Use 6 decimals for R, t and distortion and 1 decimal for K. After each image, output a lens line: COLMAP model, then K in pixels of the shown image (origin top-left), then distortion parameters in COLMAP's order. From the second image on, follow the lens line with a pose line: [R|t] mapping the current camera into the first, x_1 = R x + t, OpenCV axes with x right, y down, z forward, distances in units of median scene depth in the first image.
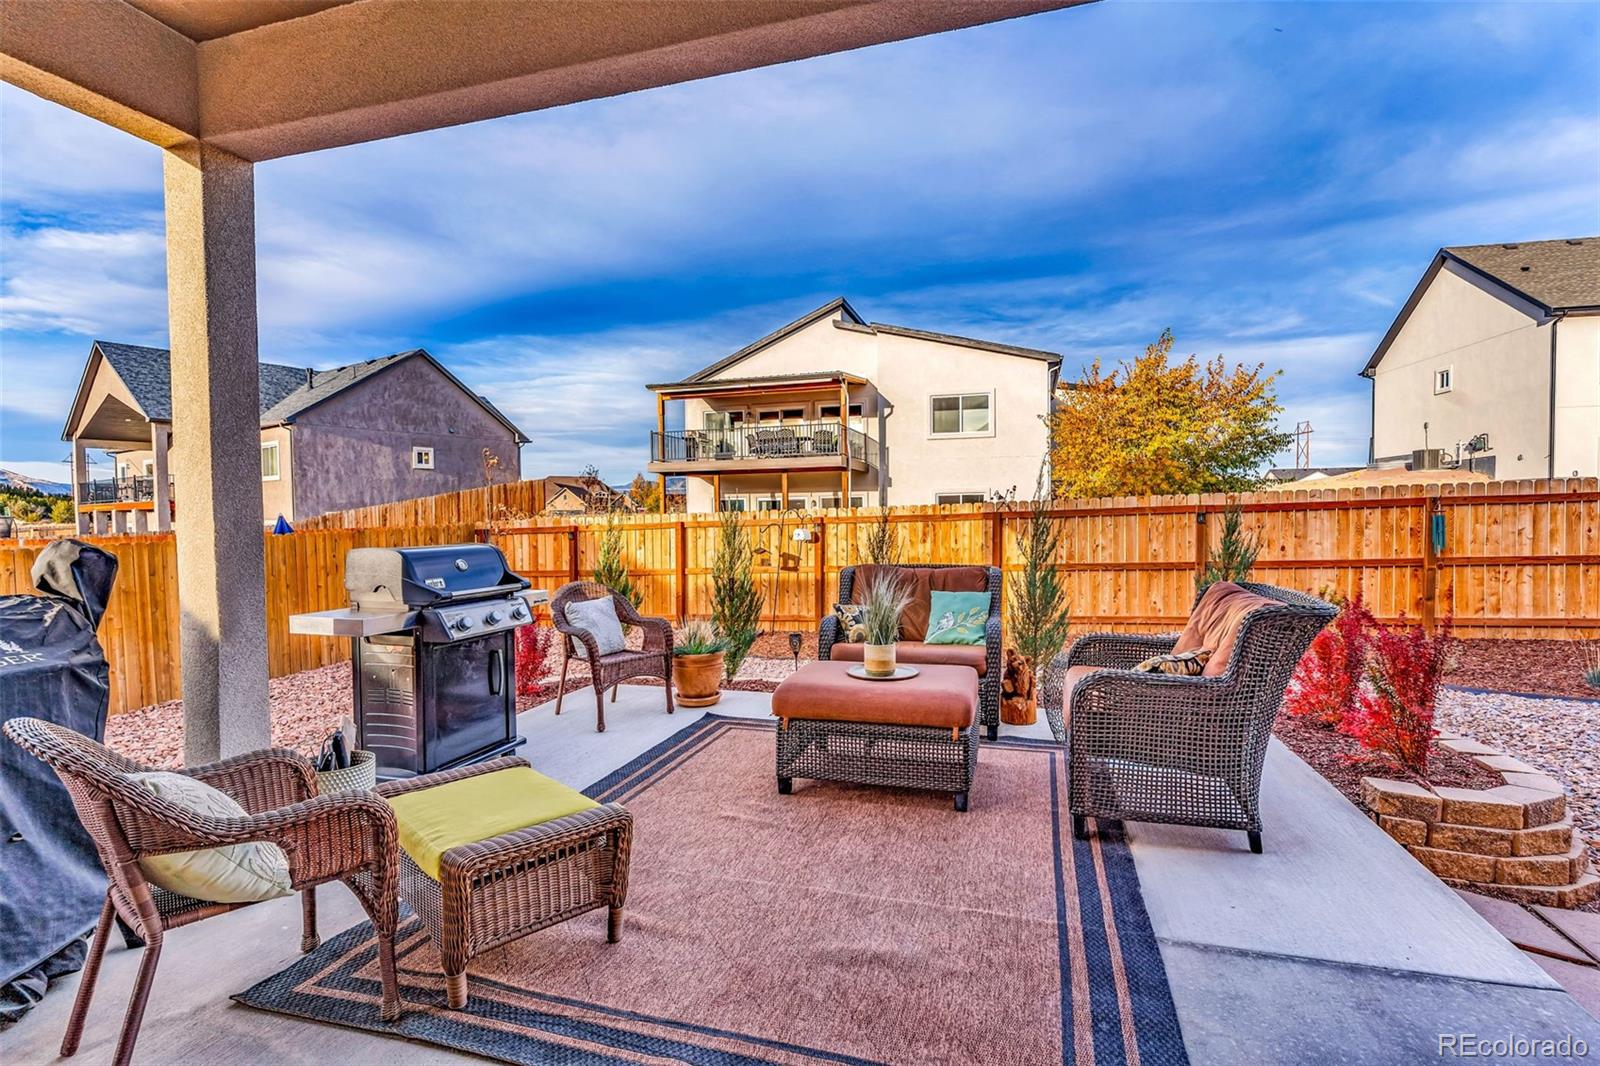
lens RADIAL K [[767.4, 0, 803.9], [0, 767.4, 539.2], [0, 0, 1]] dist [0.002343, -0.001423]
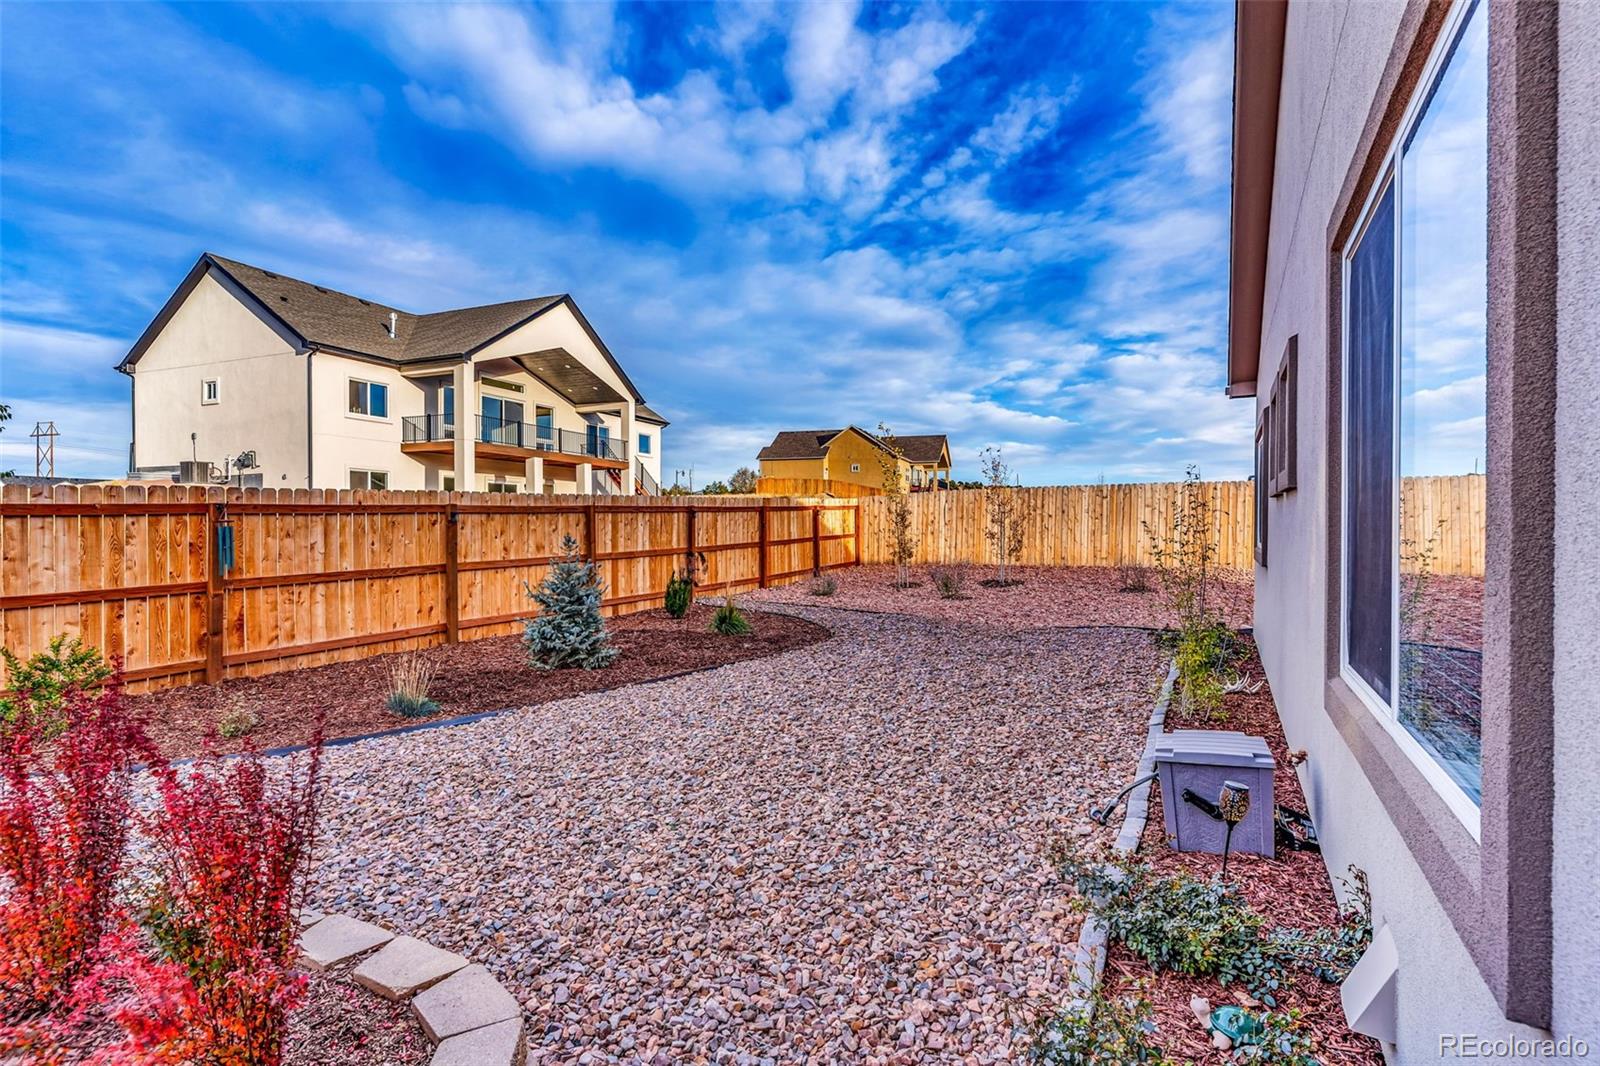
lens RADIAL K [[767.4, 0, 801.8], [0, 767.4, 536.4], [0, 0, 1]] dist [0.002343, -0.001423]
pose [[0.216945, -0.000350, 0.976184, 0.182207], [0.027483, 0.999606, -0.005750, -0.000244], [-0.975797, 0.028076, 0.216869, 0.247740]]
